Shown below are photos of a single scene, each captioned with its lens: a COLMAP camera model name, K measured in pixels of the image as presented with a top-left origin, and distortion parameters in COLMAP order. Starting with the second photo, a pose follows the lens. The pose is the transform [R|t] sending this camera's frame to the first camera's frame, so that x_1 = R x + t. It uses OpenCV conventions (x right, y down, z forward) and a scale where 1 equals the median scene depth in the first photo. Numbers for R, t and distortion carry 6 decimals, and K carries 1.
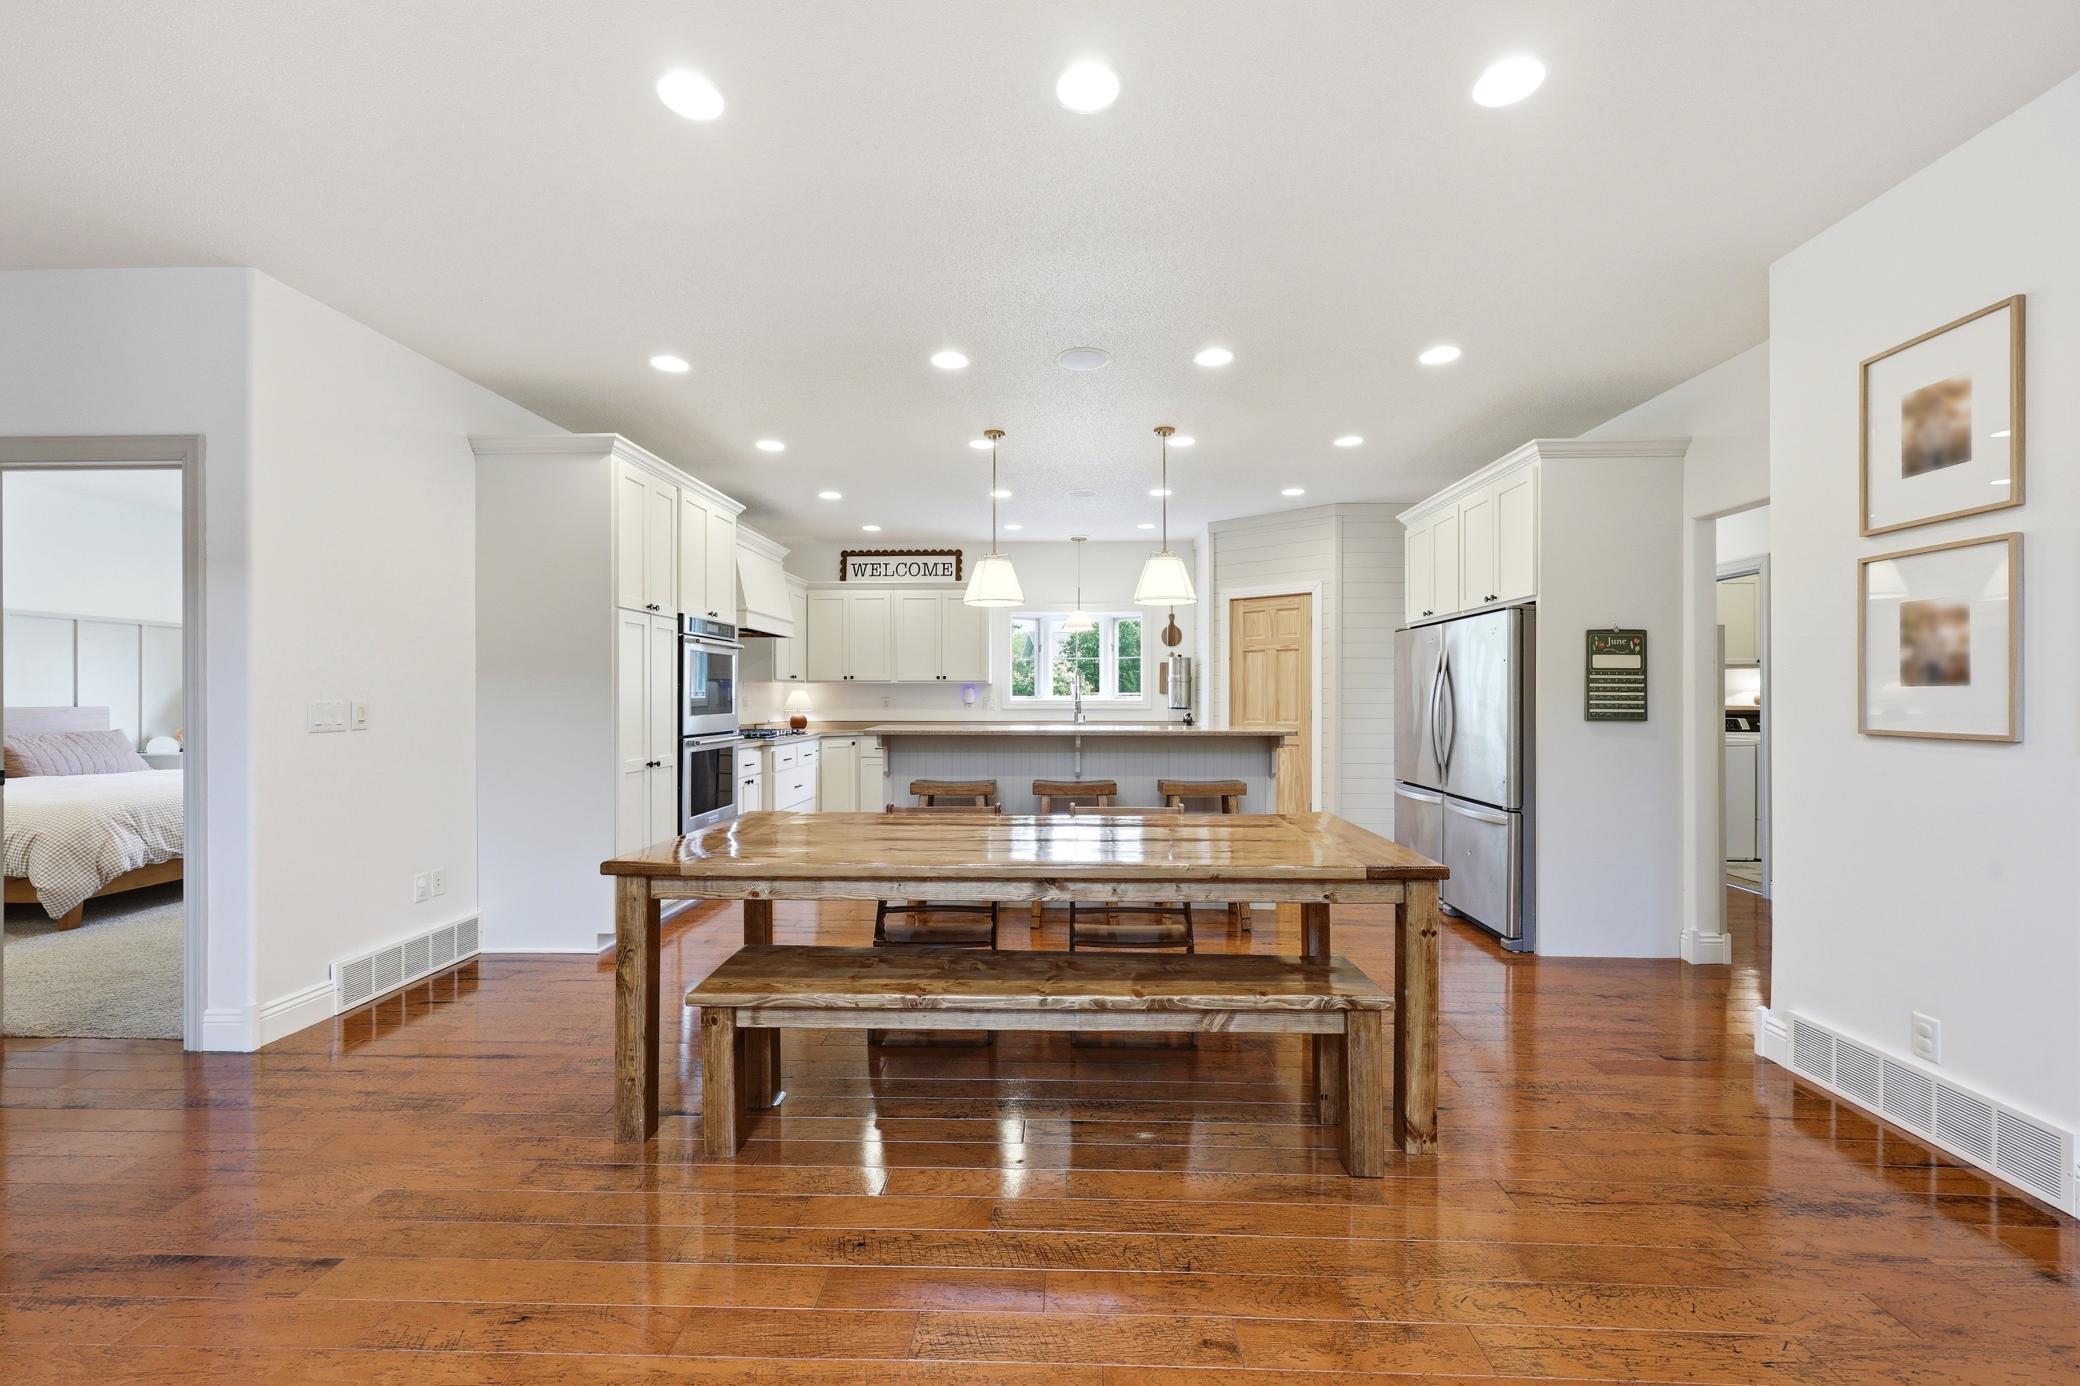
lens RADIAL K [[842.3, 0, 1045.2], [0, 842.3, 694.5], [0, 0, 1]] dist [0.001082, 0.000270]
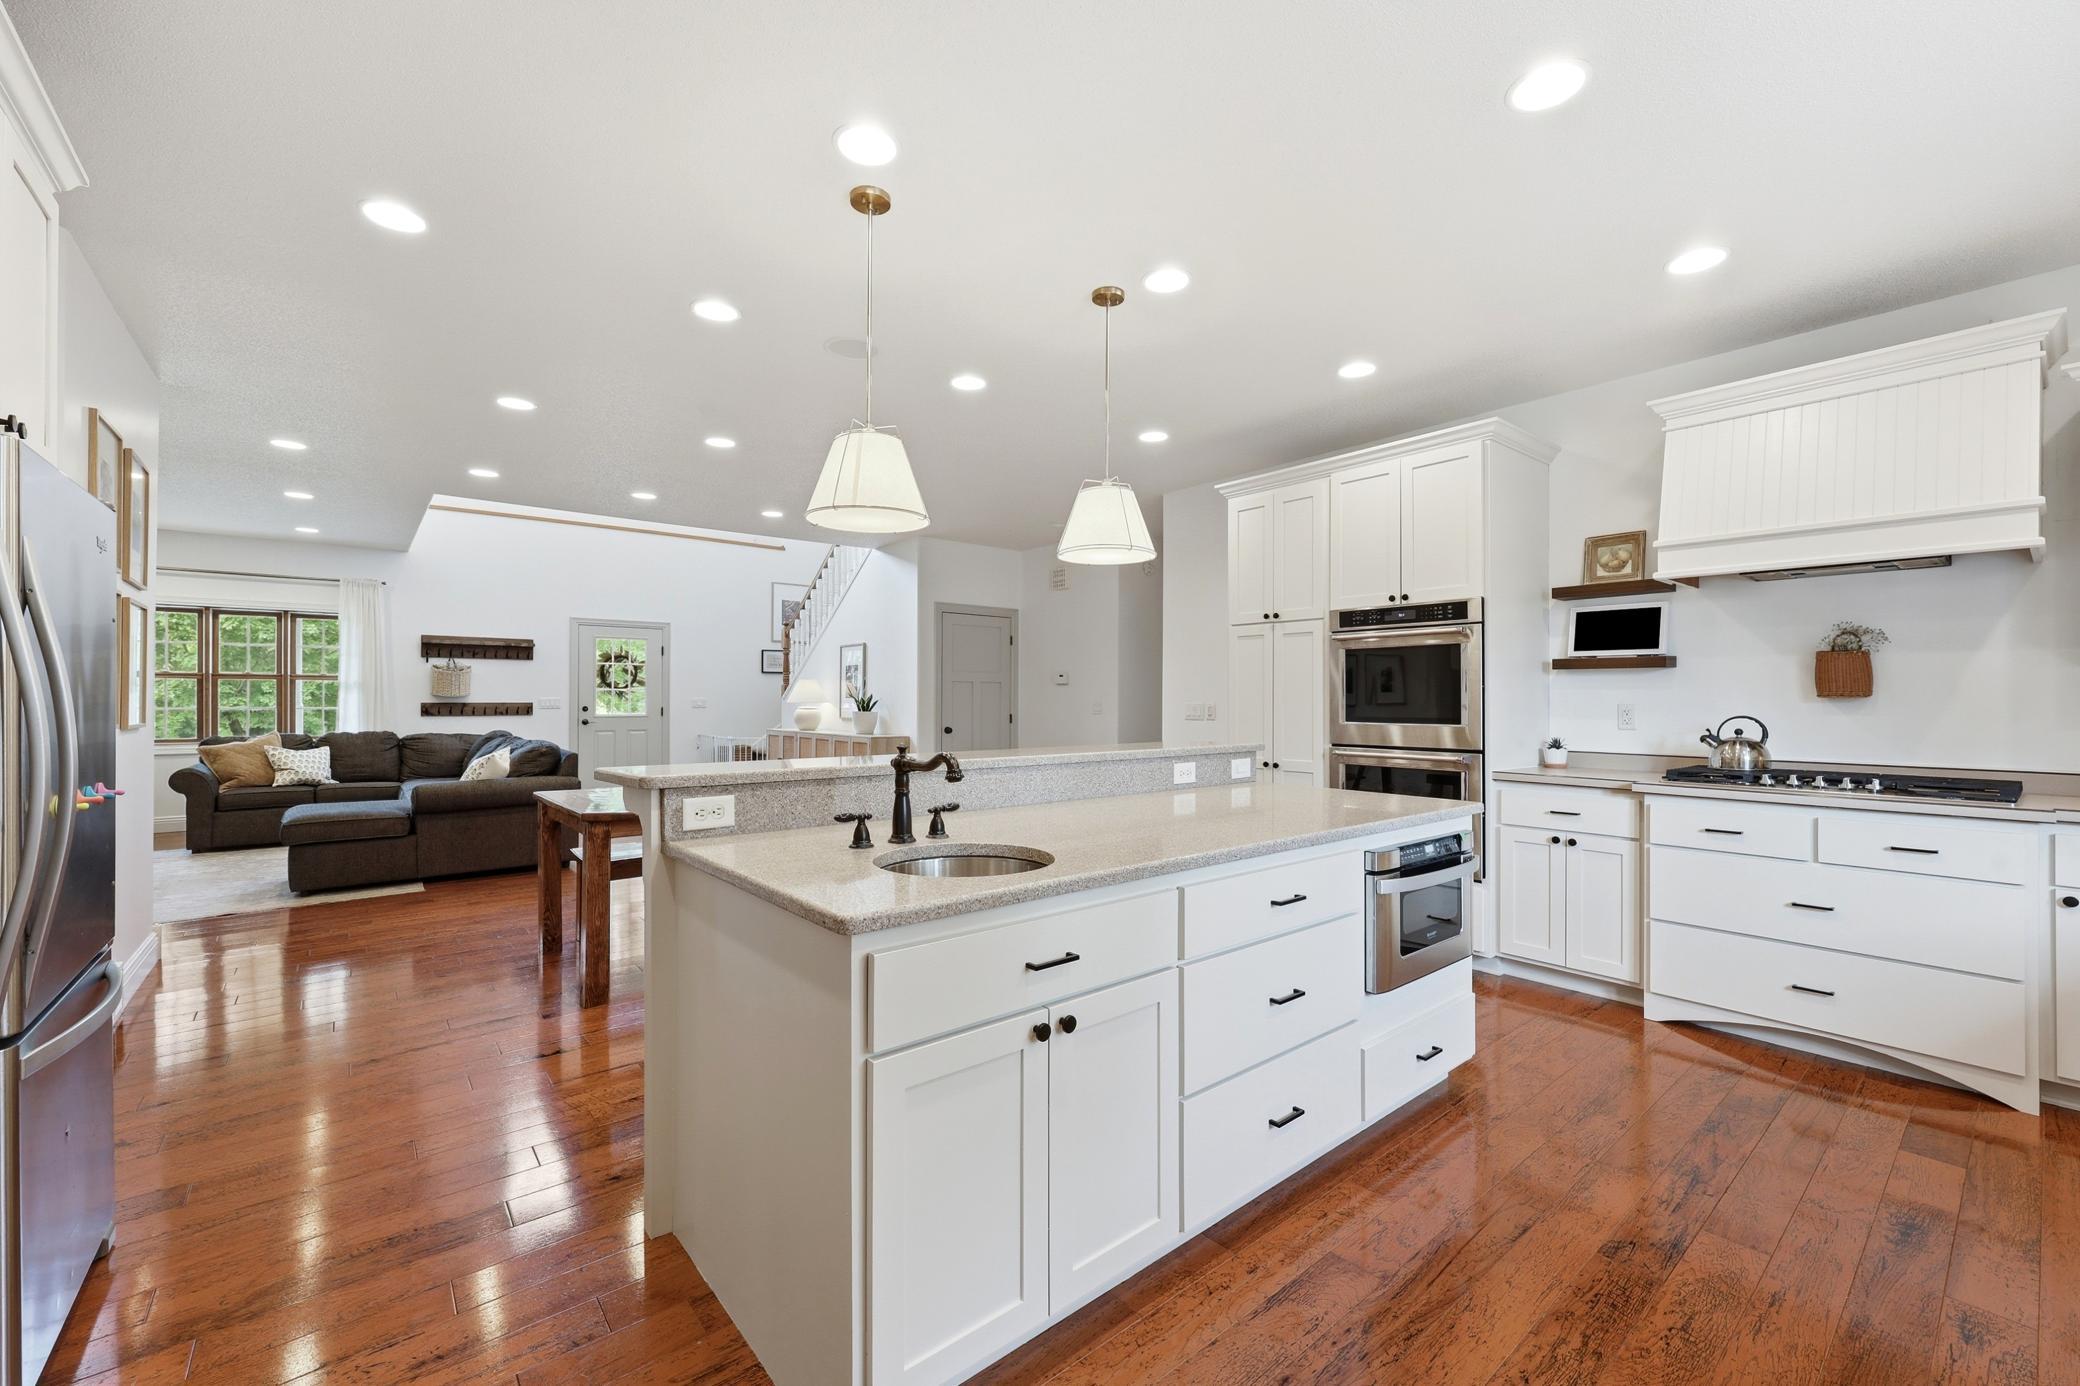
lens RADIAL K [[842.3, 0, 1043.9], [0, 842.3, 695.3], [0, 0, 1]] dist [0.001082, 0.000270]
pose [[-0.746047, -0.005330, -0.665872, 0.417972], [-0.001450, 0.999979, -0.006379, 0.002515], [0.665892, -0.003793, -0.746039, 1.489100]]
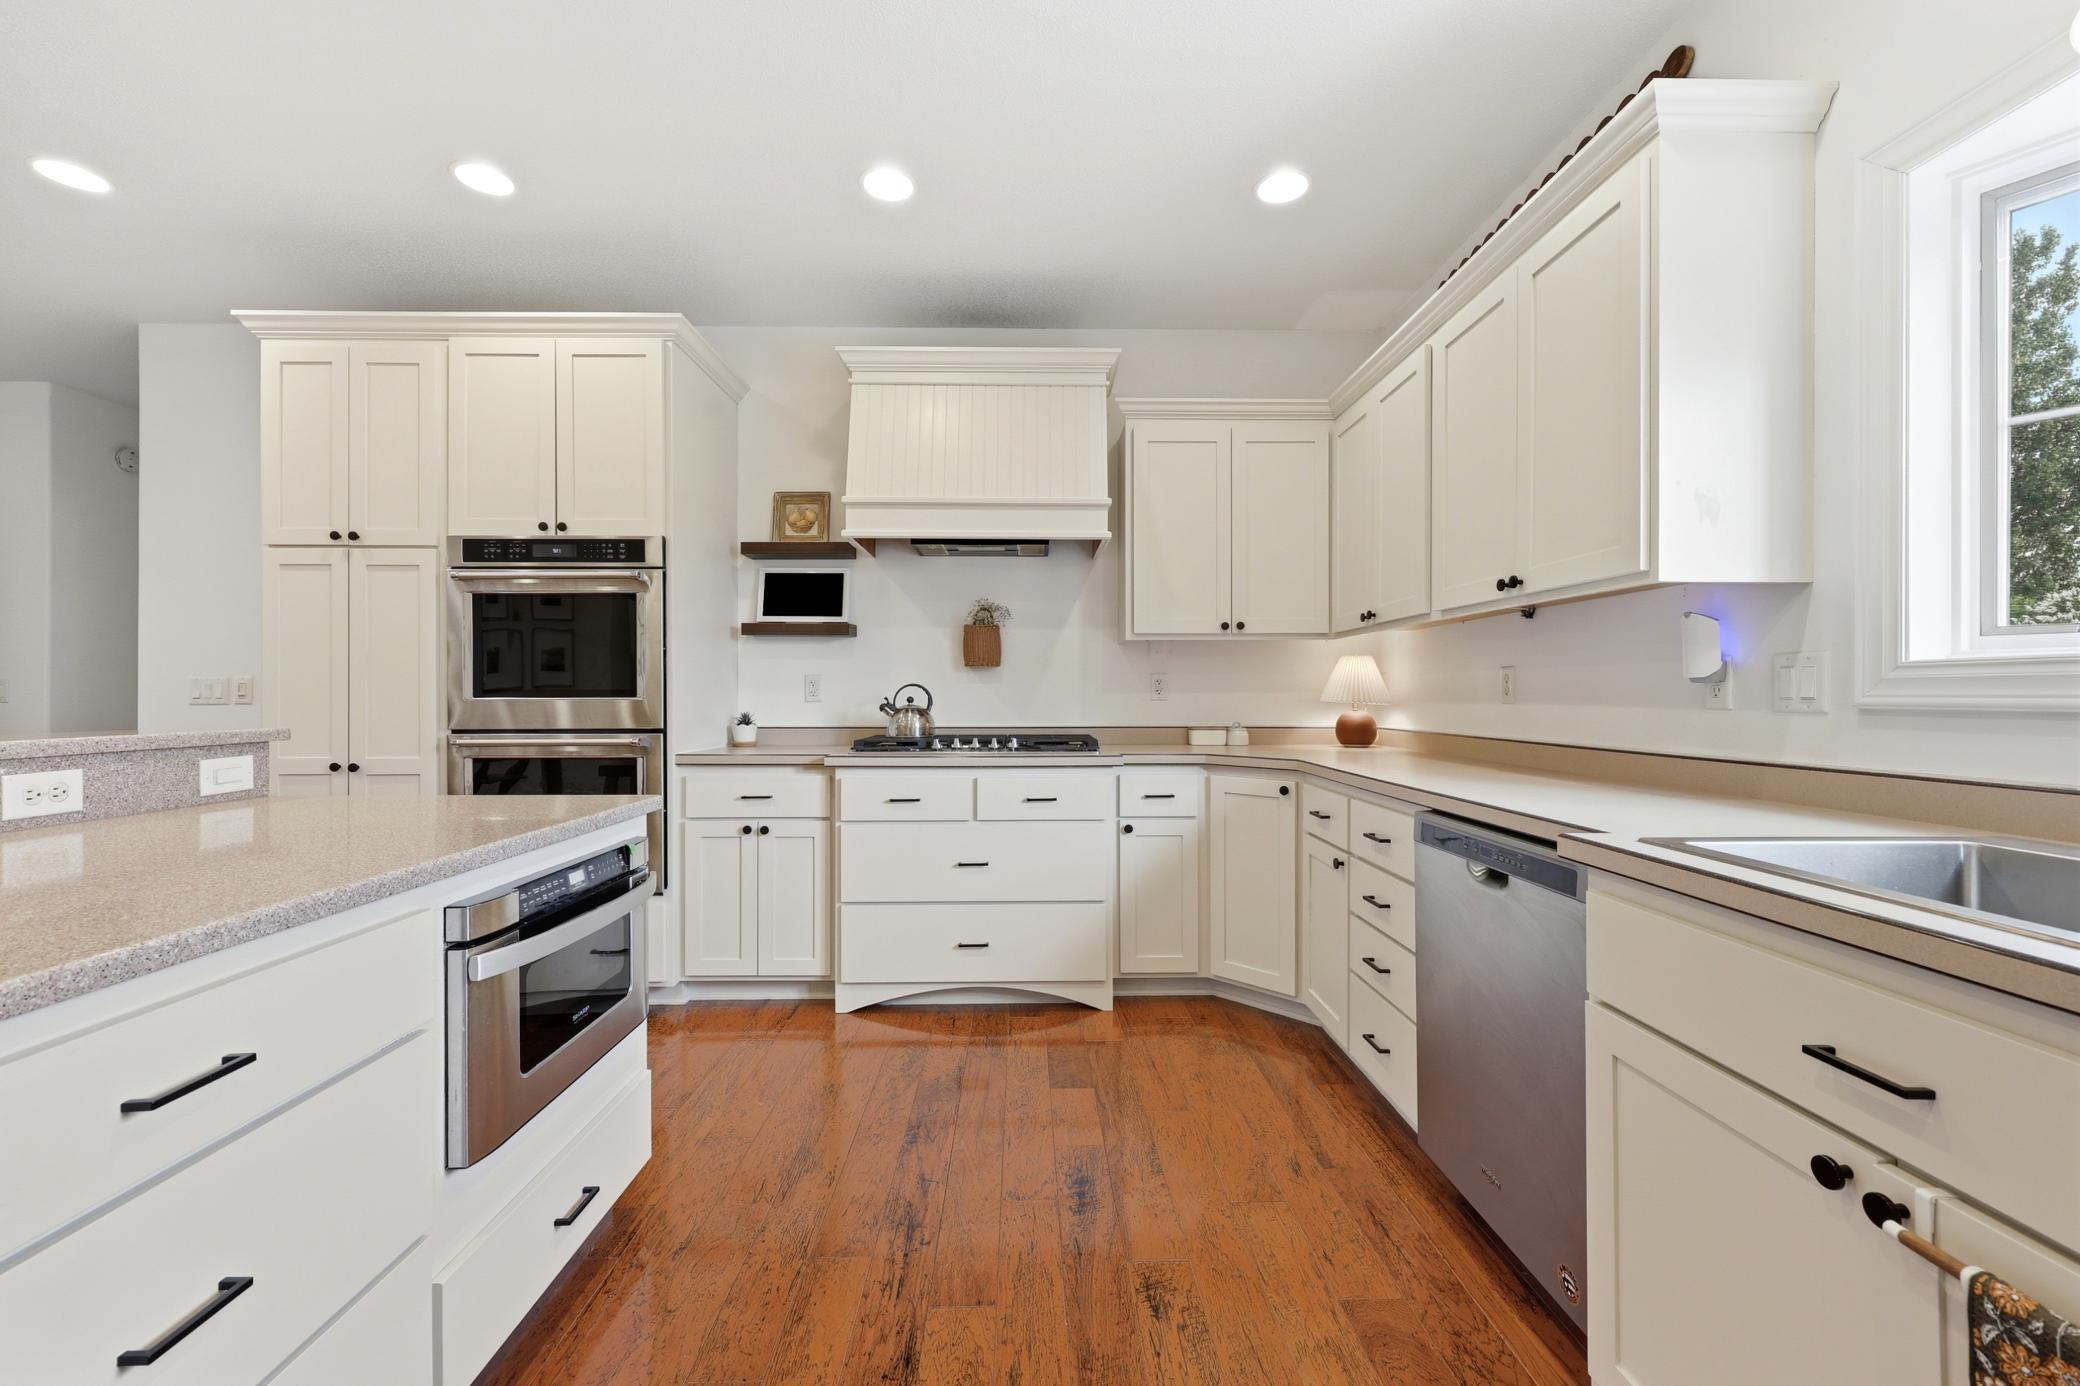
lens RADIAL K [[842.3, 0, 1045.2], [0, 842.3, 692.5], [0, 0, 1]] dist [0.001082, 0.000270]
pose [[0.058119, -0.000932, -0.998309, 0.228189], [0.003451, 0.999994, -0.000733, 0.023108], [0.998304, -0.003403, 0.058122, 1.420649]]
